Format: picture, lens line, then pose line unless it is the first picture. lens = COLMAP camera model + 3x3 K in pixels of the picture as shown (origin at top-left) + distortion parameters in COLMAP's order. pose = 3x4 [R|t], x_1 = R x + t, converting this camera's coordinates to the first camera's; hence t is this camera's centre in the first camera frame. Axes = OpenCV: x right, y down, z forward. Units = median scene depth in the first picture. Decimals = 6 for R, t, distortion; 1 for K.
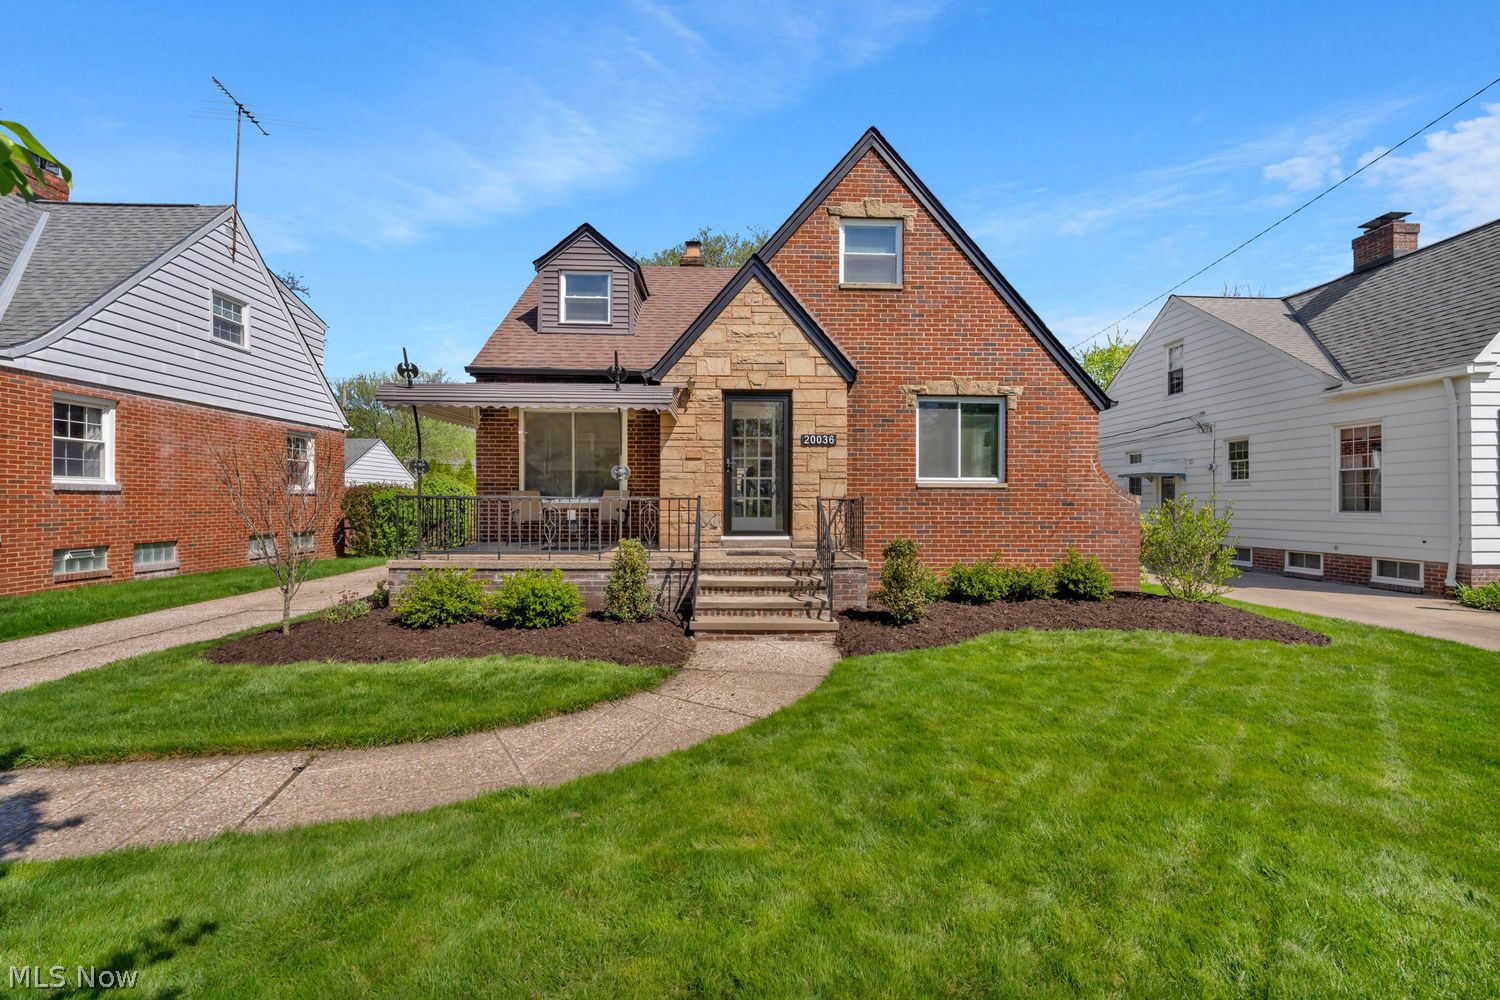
lens RADIAL K [[603.1, 0, 747.7], [0, 603.1, 506.8], [0, 0, 1]] dist [0.000072, 0.000011]
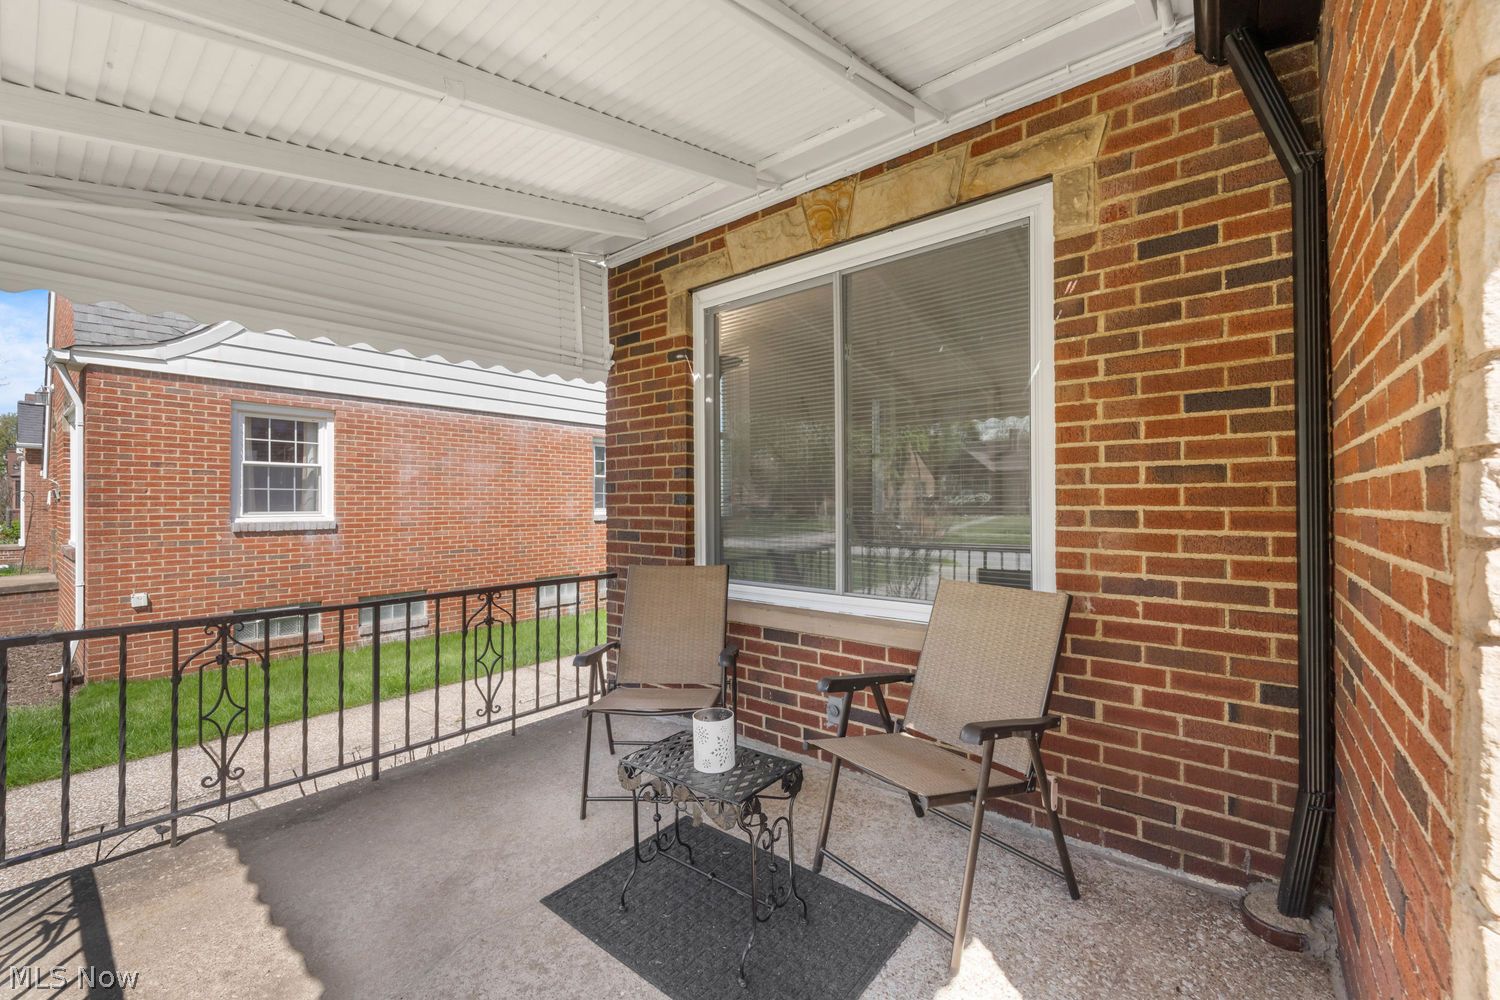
lens RADIAL K [[603.1, 0, 747.9], [0, 603.1, 504.0], [0, 0, 1]] dist [0.000072, 0.000011]
pose [[0.749175, -0.017872, -0.662131, -0.157811], [0.009860, 0.999826, -0.015831, -0.042388], [0.662299, 0.005331, 0.749221, 0.816328]]
